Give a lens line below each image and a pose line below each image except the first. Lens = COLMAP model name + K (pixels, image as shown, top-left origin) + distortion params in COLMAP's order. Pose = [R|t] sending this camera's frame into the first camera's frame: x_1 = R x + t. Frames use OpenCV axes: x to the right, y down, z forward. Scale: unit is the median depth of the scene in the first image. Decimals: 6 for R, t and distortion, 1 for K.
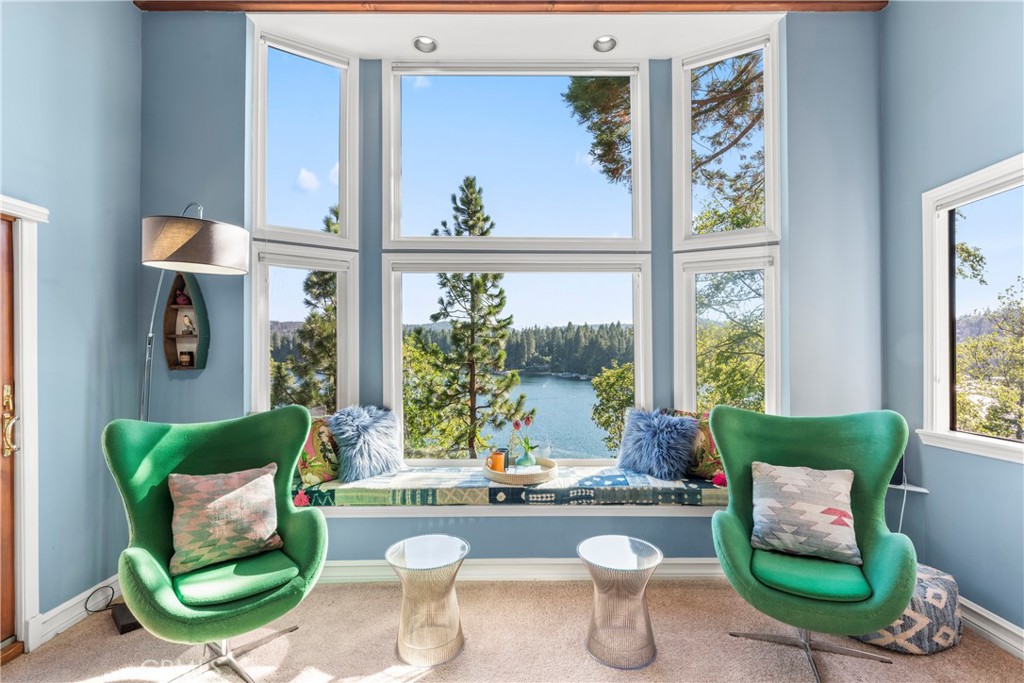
lens RADIAL K [[482.8, 0, 512.0], [0, 482.8, 341.5], [0, 0, 1]] dist [-0.004404, -0.001083]
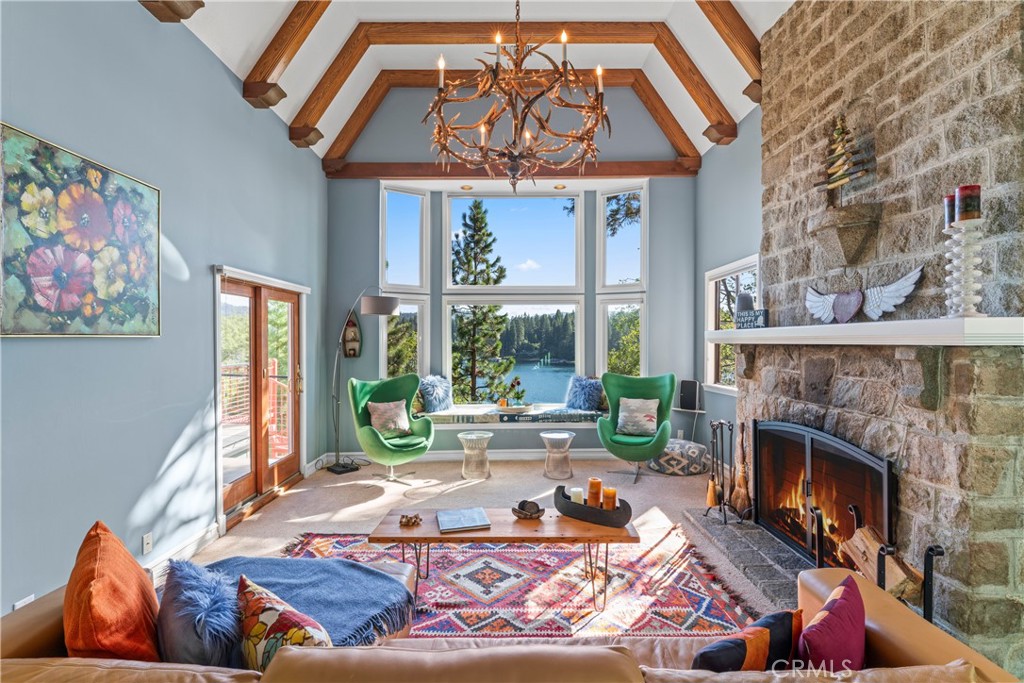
lens RADIAL K [[461.8, 0, 506.0], [0, 461.8, 347.3], [0, 0, 1]] dist [-0.000816, 0.000585]
pose [[0.999958, -0.005825, 0.007119, -0.033462], [0.005544, 0.999228, 0.038891, -0.057614], [-0.007340, -0.038850, 0.999218, -0.954480]]
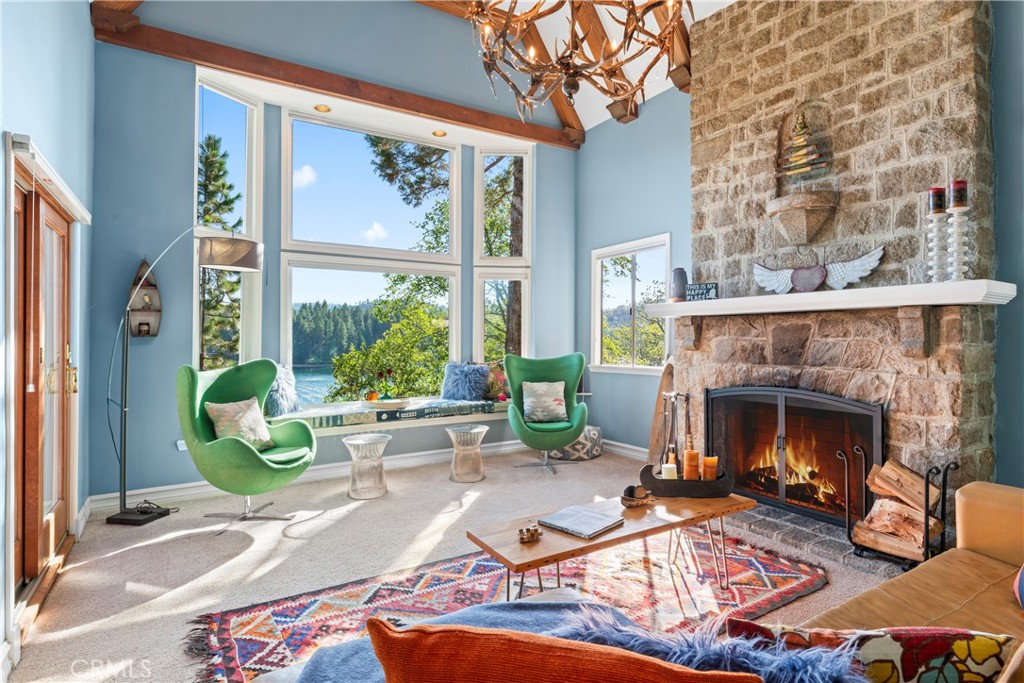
lens RADIAL K [[526.8, 0, 512.0], [0, 526.8, 341.5], [0, 0, 1]] dist [-0.002232, -0.001099]
pose [[0.849375, -0.006202, 0.527753, -0.582388], [-0.011329, 0.999486, 0.029978, 0.017736], [-0.527668, -0.031441, 0.848868, -0.690619]]
